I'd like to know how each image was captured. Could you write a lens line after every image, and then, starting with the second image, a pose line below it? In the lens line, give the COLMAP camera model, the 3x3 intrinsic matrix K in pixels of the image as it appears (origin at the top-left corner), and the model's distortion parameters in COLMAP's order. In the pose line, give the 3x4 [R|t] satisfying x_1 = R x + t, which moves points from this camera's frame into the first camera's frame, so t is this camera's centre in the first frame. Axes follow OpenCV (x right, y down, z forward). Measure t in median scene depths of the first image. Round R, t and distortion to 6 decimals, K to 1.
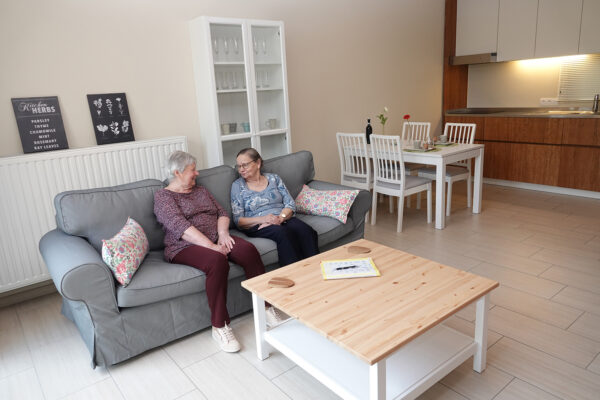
lens RADIAL K [[423.9, 0, 300.0], [0, 423.9, 200.0], [0, 0, 1]] dist [0.000312, 0.002231]
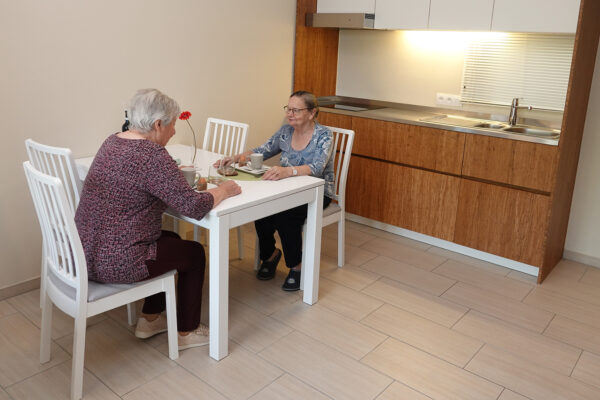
lens RADIAL K [[506.7, 0, 300.4], [0, 506.7, 168.1], [0, 0, 1]] dist [0.001898, 0.001392]
pose [[0.975935, 0.049322, 0.212413, 0.225521], [-0.045154, 0.998681, -0.024435, -0.106749], [-0.213338, 0.014256, 0.976875, 0.323741]]
